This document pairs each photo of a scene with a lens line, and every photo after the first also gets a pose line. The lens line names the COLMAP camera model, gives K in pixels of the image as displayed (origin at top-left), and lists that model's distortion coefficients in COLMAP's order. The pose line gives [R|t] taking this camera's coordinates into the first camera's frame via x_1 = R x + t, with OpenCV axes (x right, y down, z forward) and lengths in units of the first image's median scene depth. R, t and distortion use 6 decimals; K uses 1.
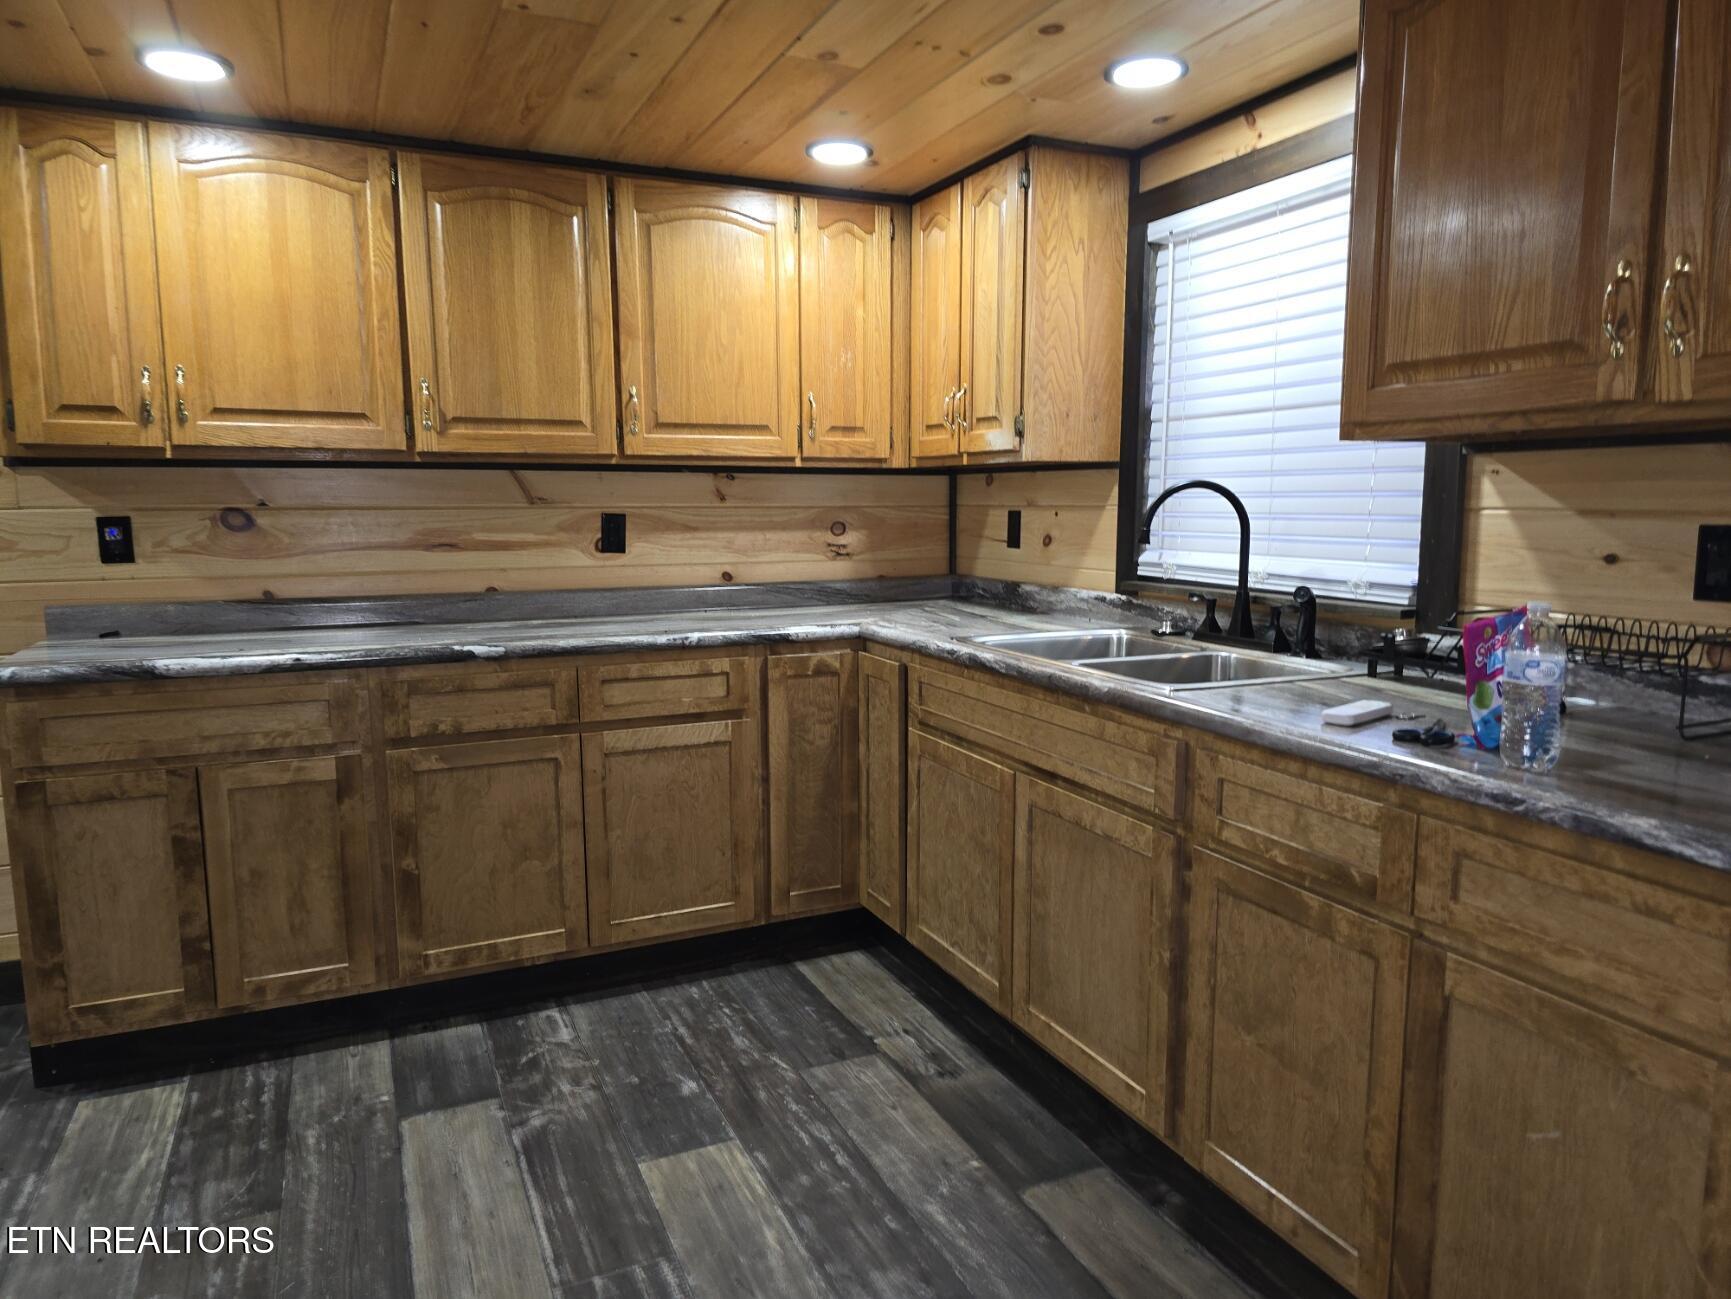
lens RADIAL K [[1104.4, 0, 876.9], [0, 1104.4, 651.2], [0, 0, 1]] dist [0.030331, -0.003200]
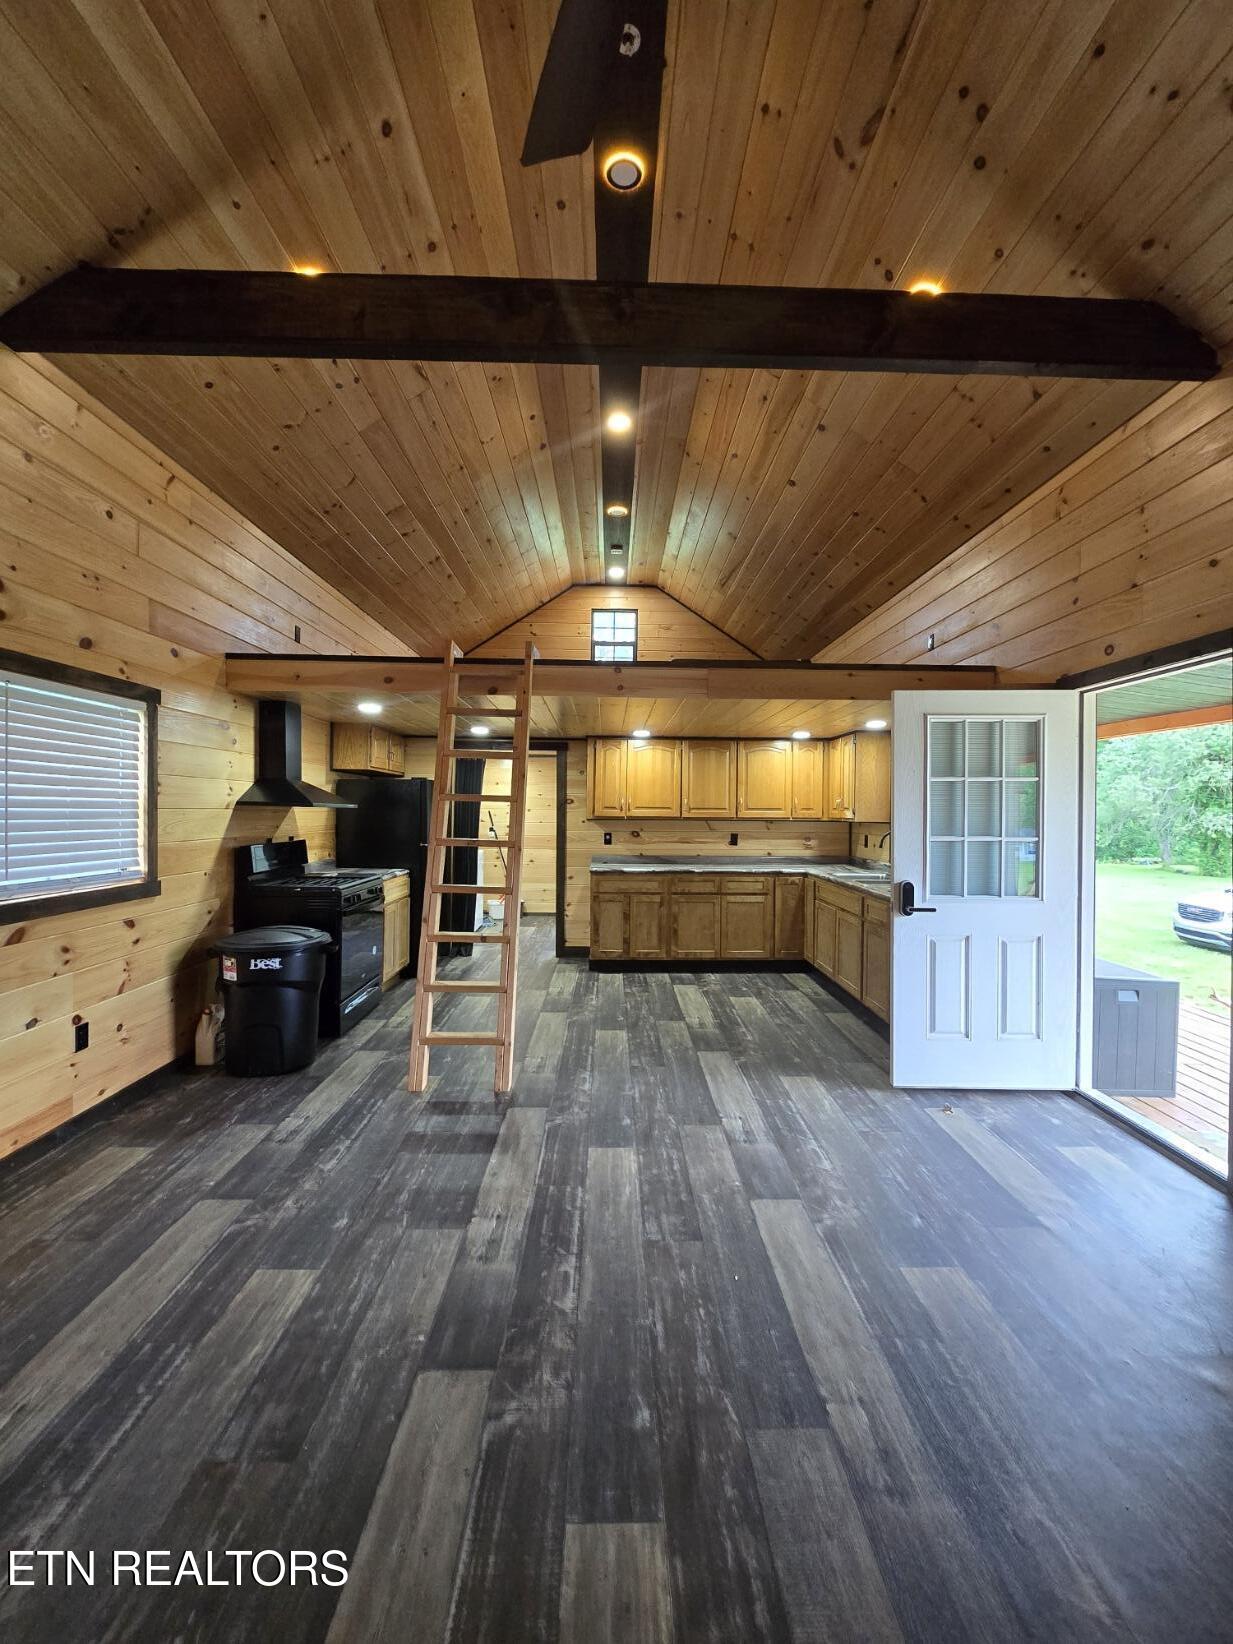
lens RADIAL K [[651.0, 0, 623.9], [0, 651.0, 821.5], [0, 0, 1]] dist [-0.003493, 0.000293]
pose [[0.911568, 0.015219, -0.410867, 0.306199], [-0.064432, 0.992255, -0.106198, 0.079360], [0.406069, 0.123279, 0.905489, -1.059153]]
